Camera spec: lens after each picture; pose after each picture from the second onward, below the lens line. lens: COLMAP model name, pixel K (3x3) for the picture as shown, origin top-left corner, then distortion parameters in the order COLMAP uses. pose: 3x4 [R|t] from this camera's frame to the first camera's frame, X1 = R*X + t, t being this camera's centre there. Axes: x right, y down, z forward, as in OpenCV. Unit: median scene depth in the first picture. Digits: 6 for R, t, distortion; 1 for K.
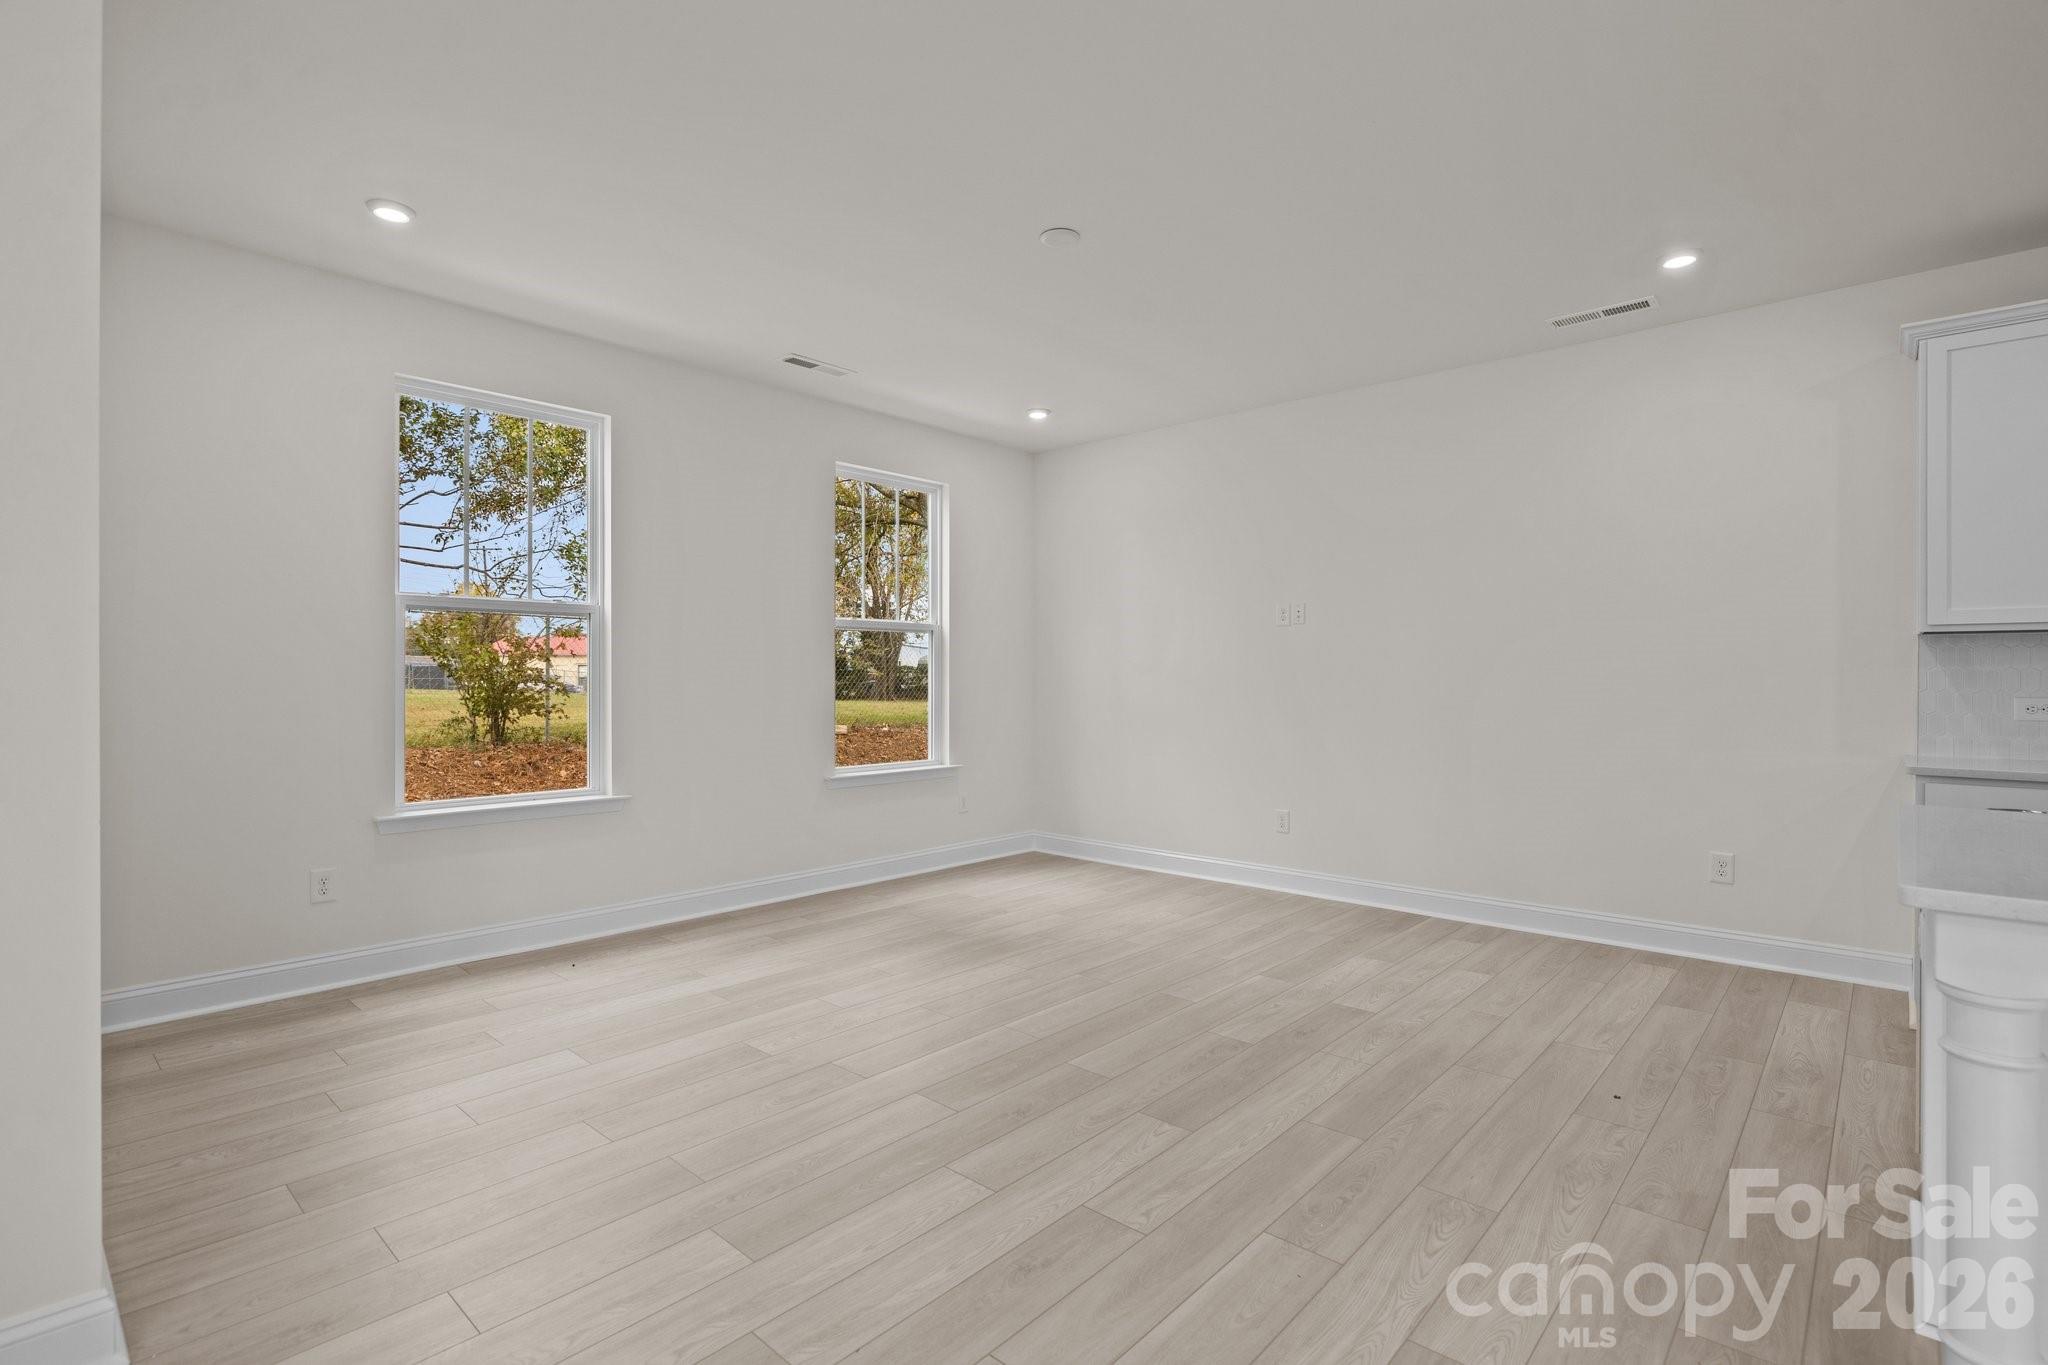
lens RADIAL K [[970.8, 0, 1030.4], [0, 970.8, 672.8], [0, 0, 1]] dist [-0.004122, 0.000895]
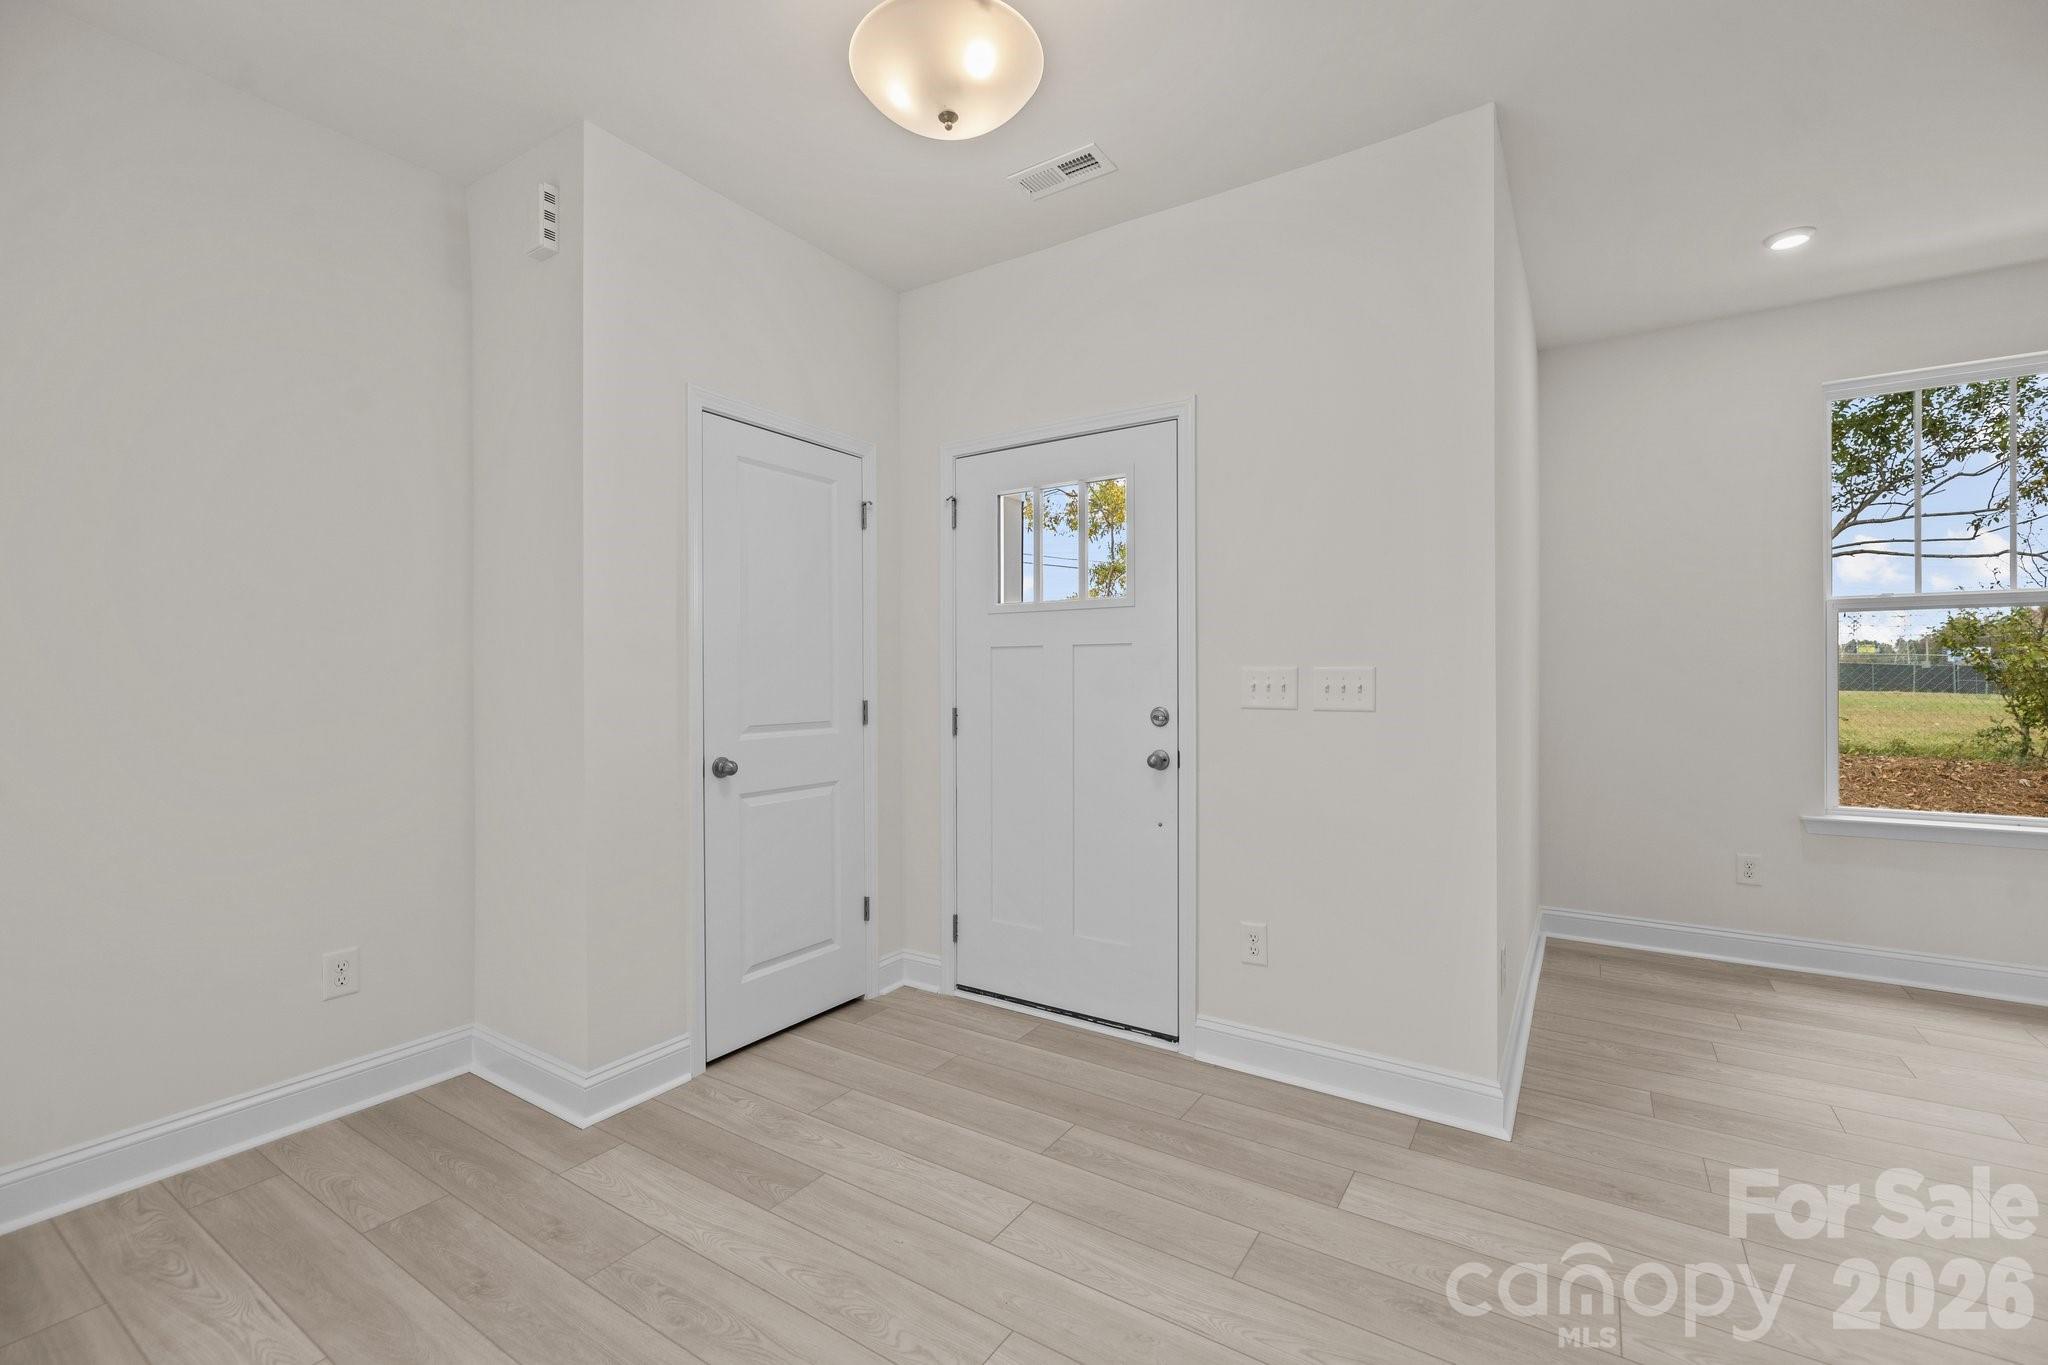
lens RADIAL K [[876.7, 0, 1017.7], [0, 876.7, 683.3], [0, 0, 1]] dist [0.005016, 0.000263]
pose [[0.163431, 0.003660, -0.986548, 0.132716], [0.004337, 0.999981, 0.004428, -0.001532], [0.986545, -0.005002, 0.163412, 0.012795]]
